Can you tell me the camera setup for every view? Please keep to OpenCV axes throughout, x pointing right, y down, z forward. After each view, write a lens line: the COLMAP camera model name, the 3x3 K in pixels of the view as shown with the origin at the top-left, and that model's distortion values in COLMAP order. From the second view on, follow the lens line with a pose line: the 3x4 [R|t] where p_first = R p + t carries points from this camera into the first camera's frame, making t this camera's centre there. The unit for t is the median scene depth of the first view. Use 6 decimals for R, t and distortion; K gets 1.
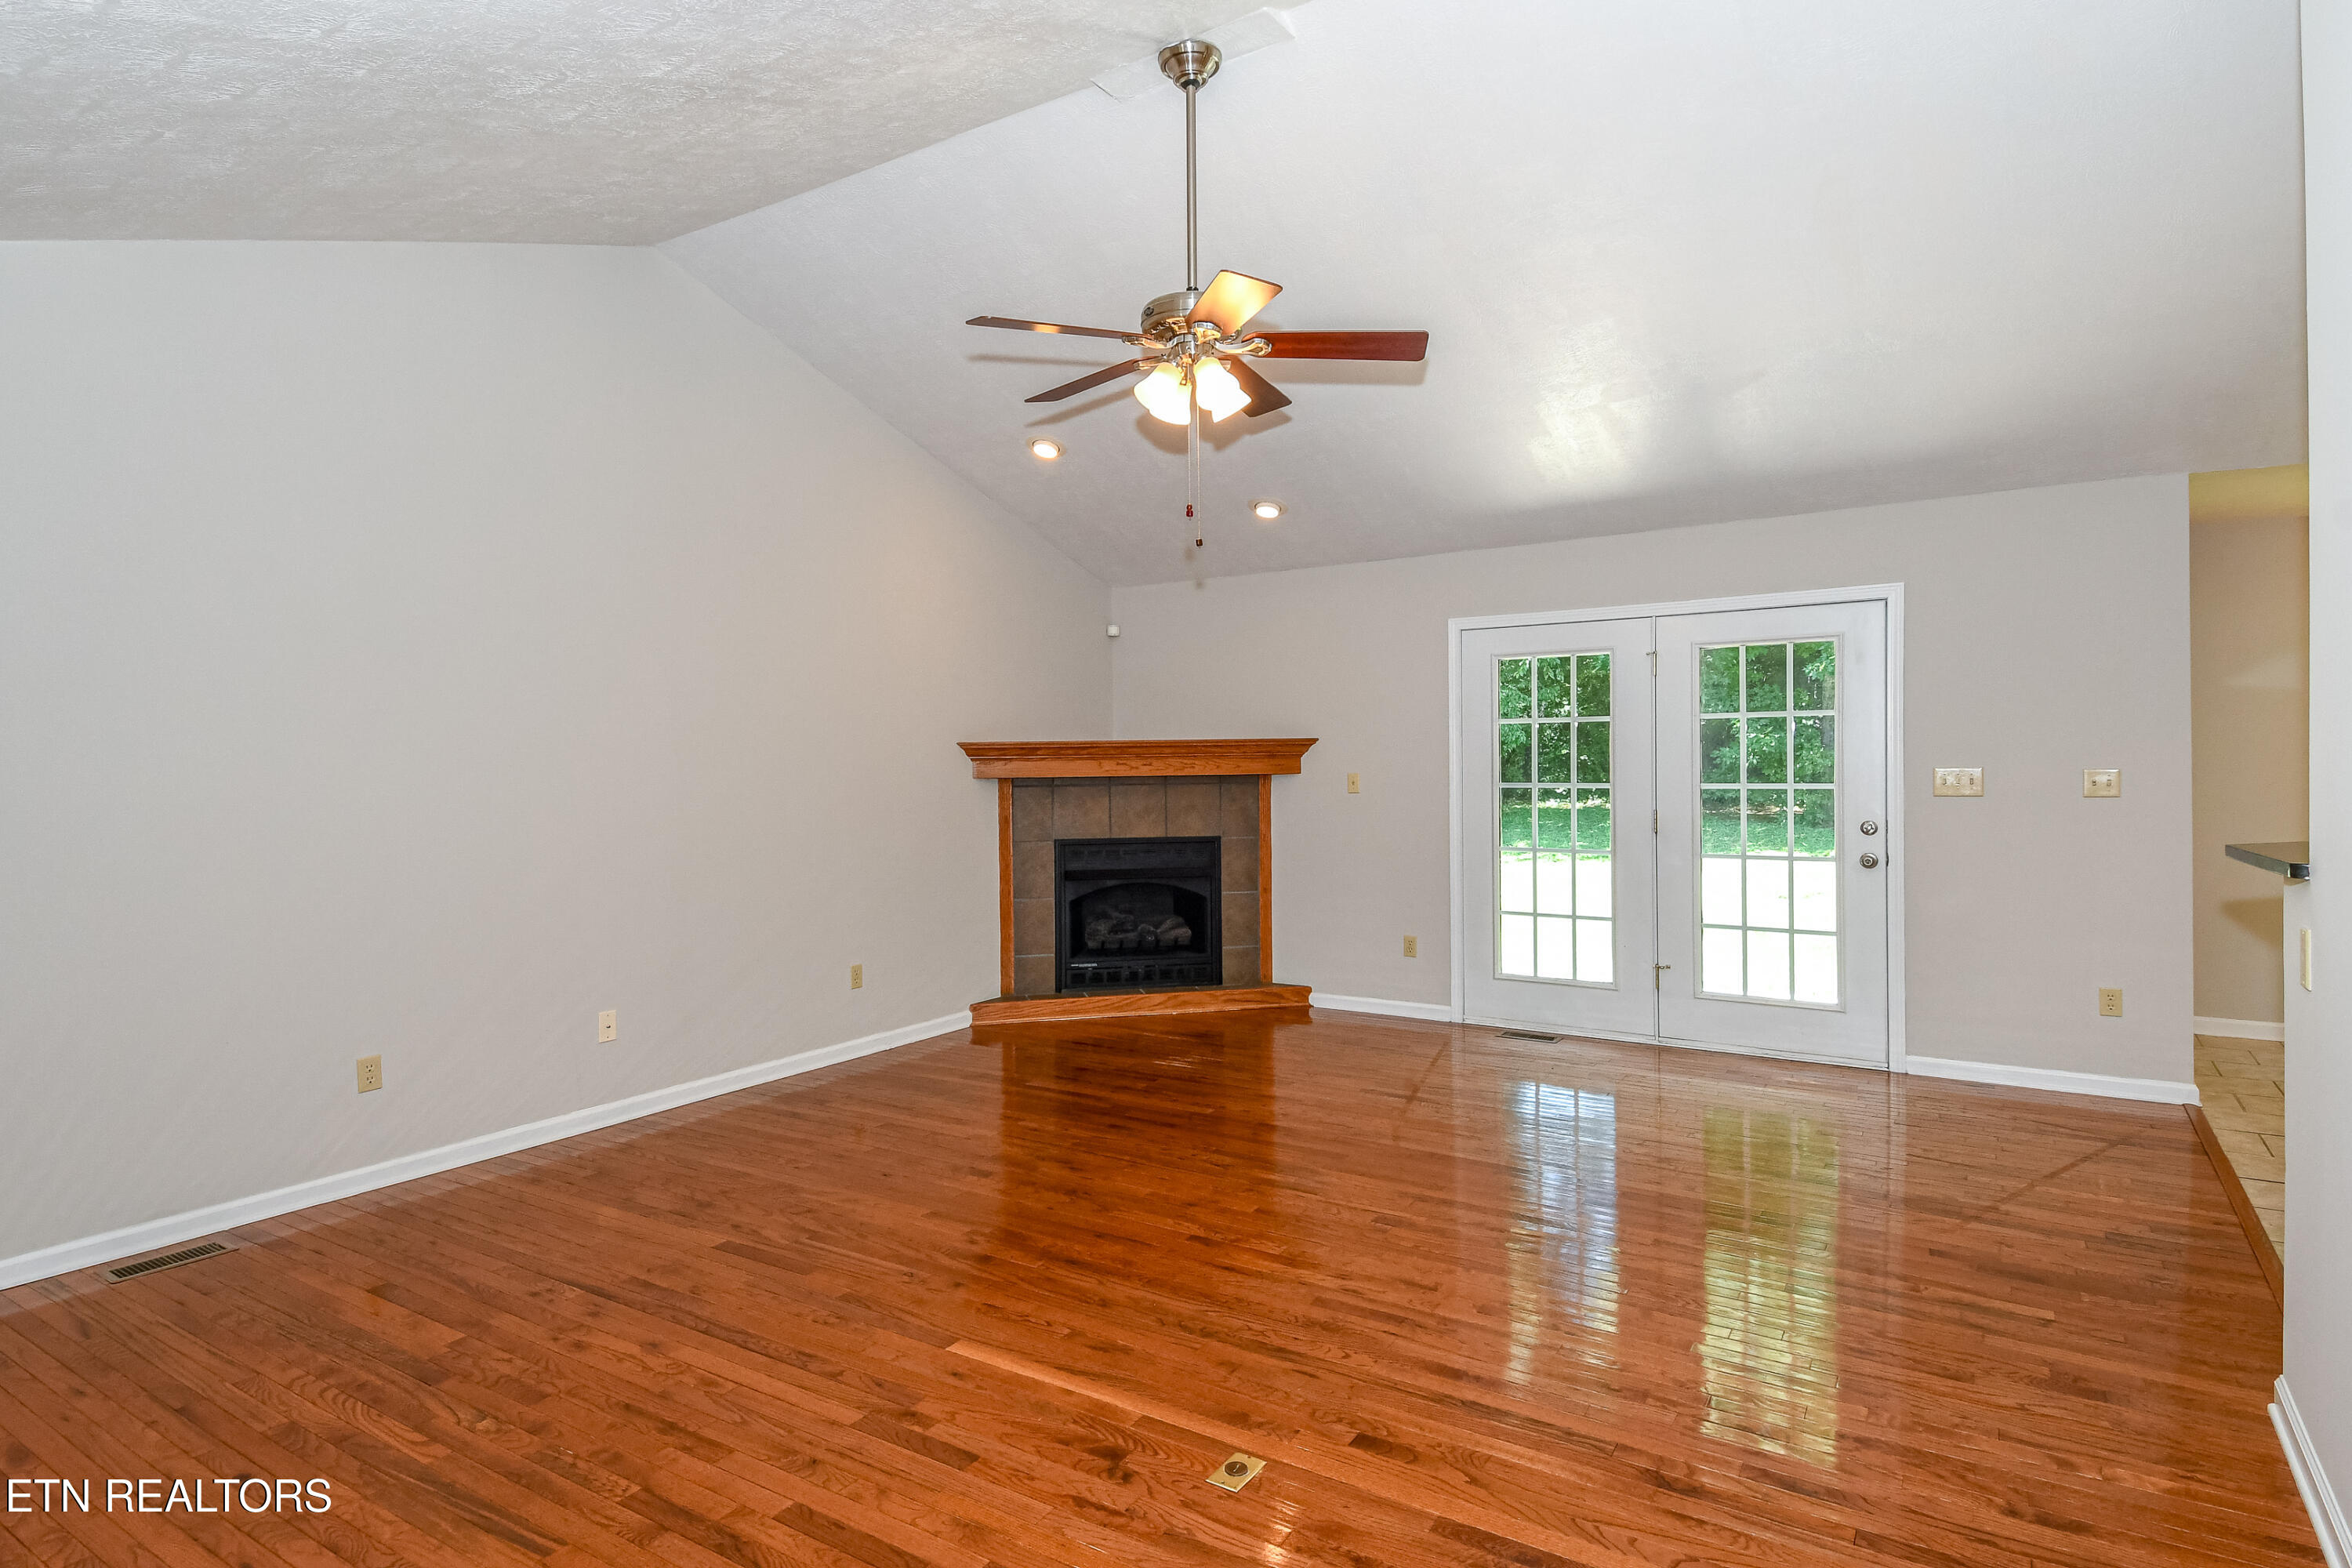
lens RADIAL K [[1235.3, 0, 1118.2], [0, 1235.3, 770.0], [0, 0, 1]] dist [0.049463, -0.044239]
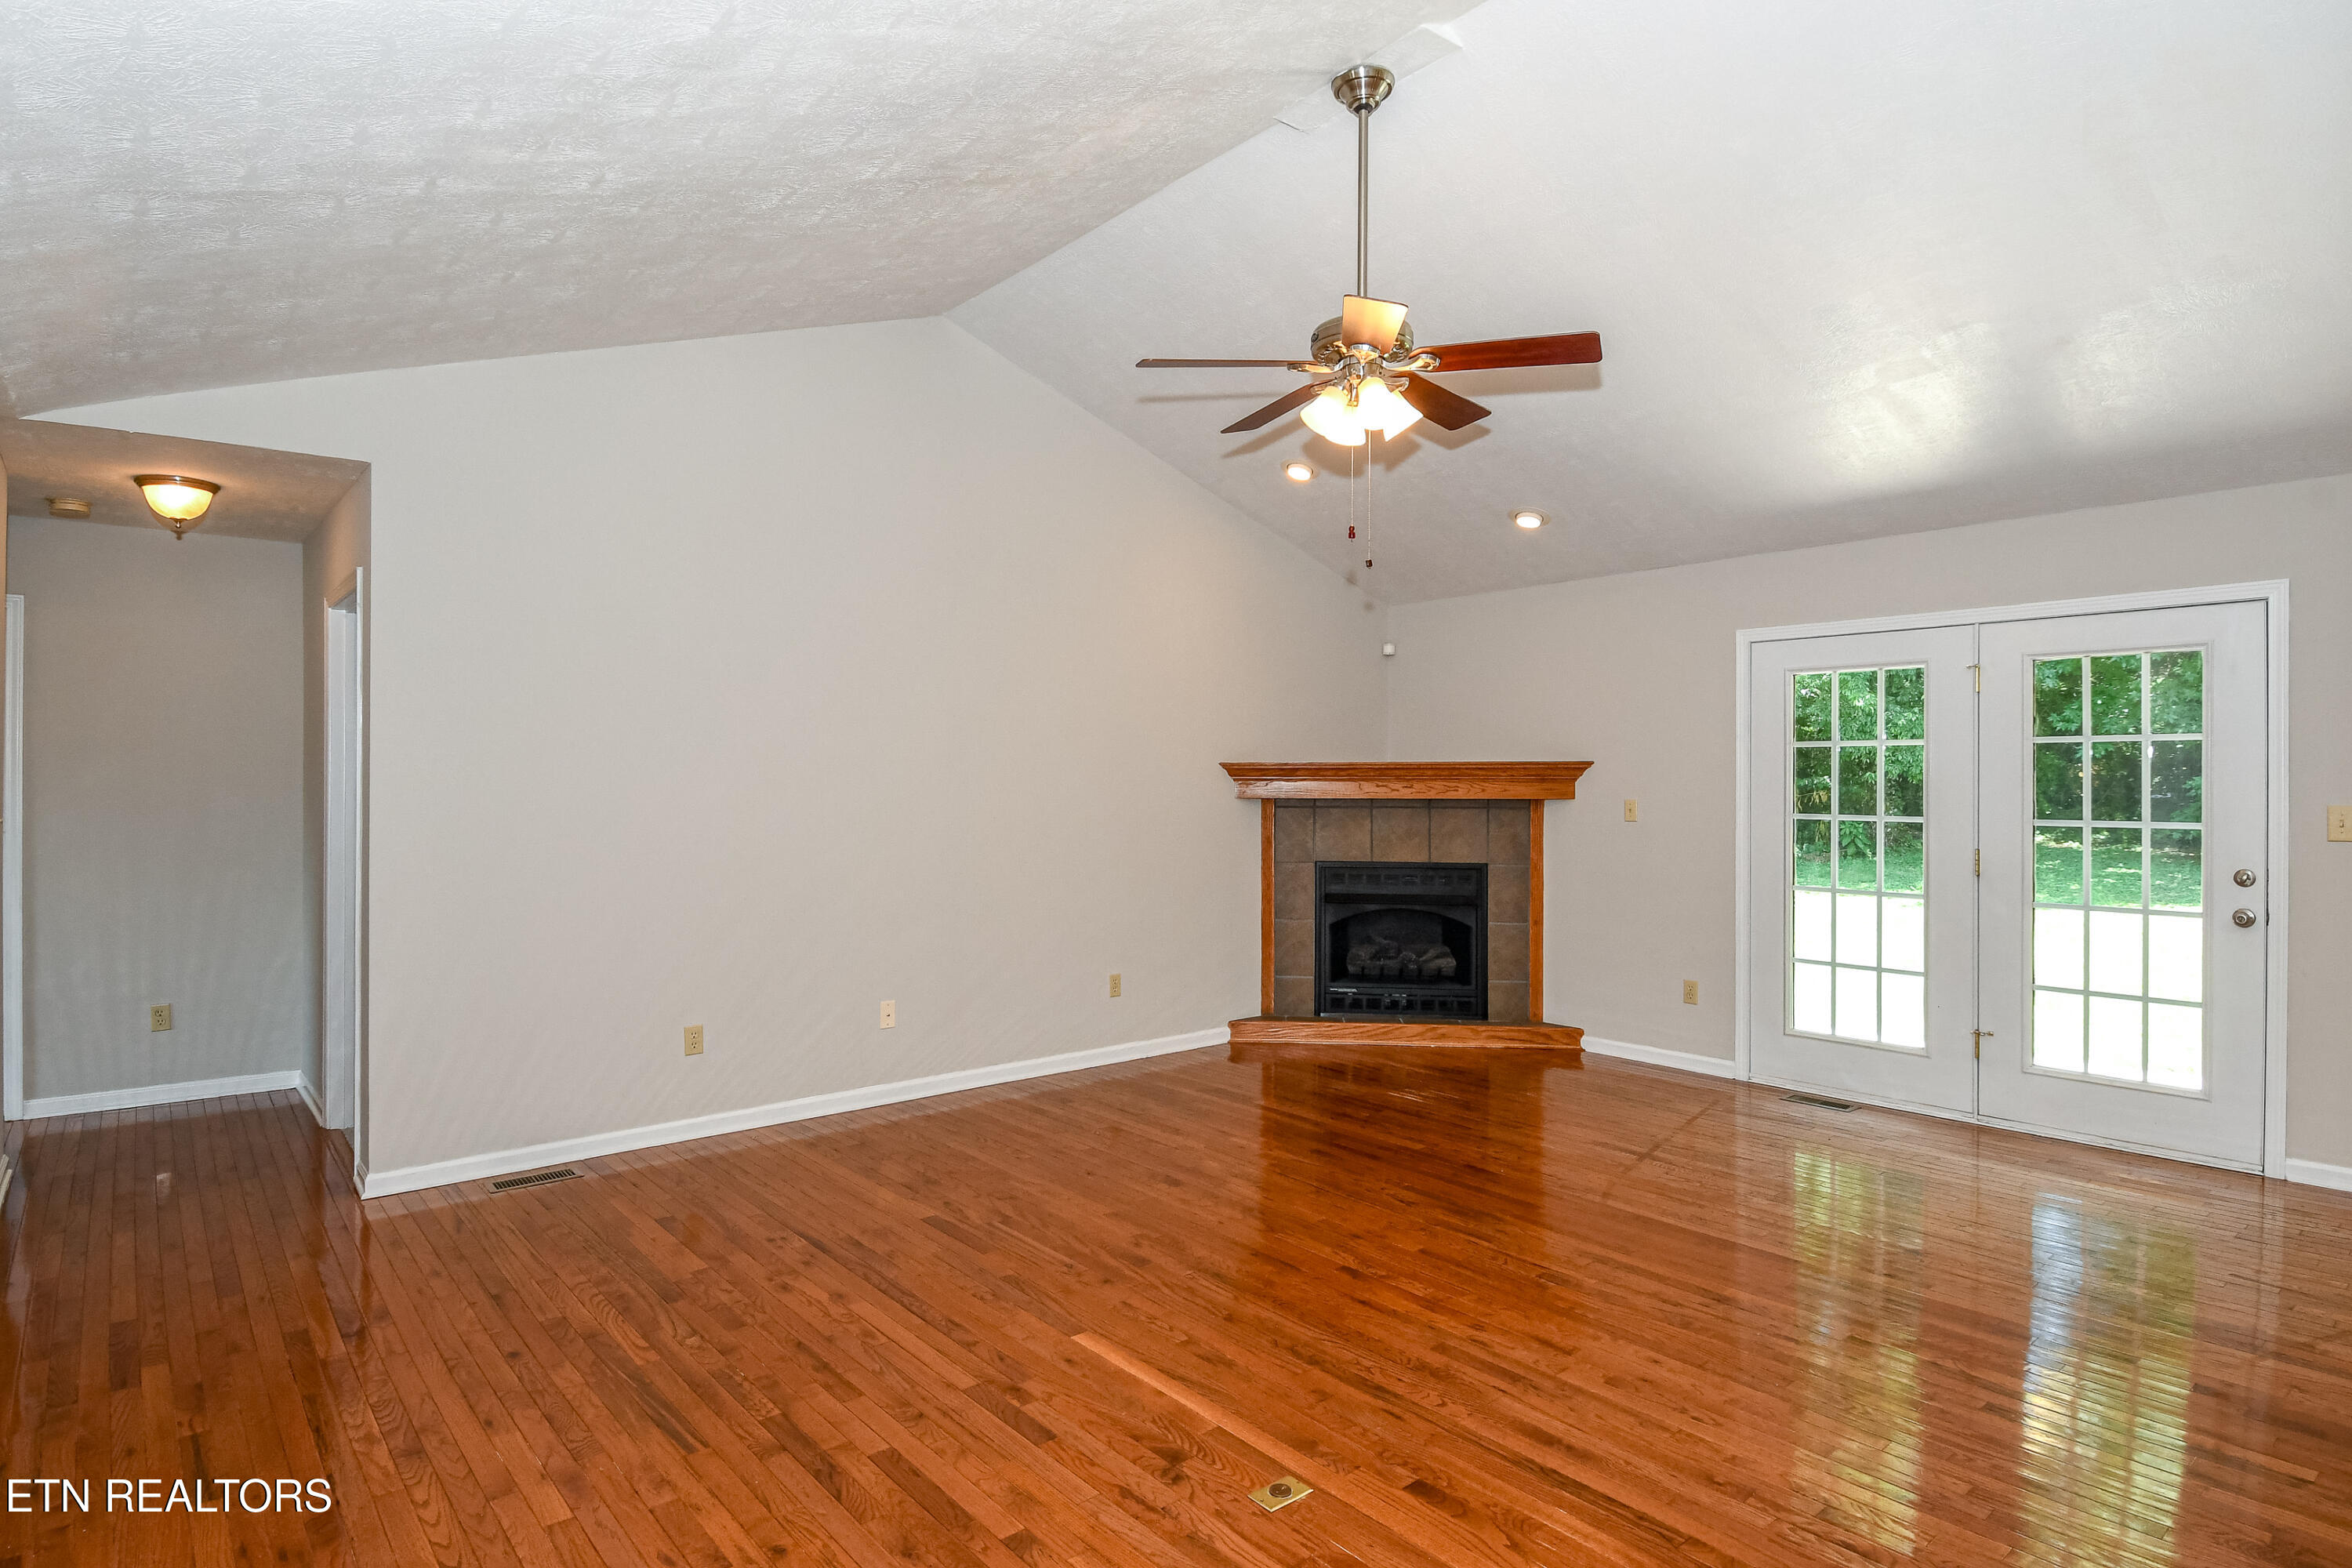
lens RADIAL K [[1235.3, 0, 1100.2], [0, 1235.3, 765.9], [0, 0, 1]] dist [0.049463, -0.044239]
pose [[0.952488, 0.009477, -0.304428, 0.142184], [-0.015411, 0.999735, -0.017096, -0.001259], [0.304185, 0.020975, 0.952382, -0.006455]]
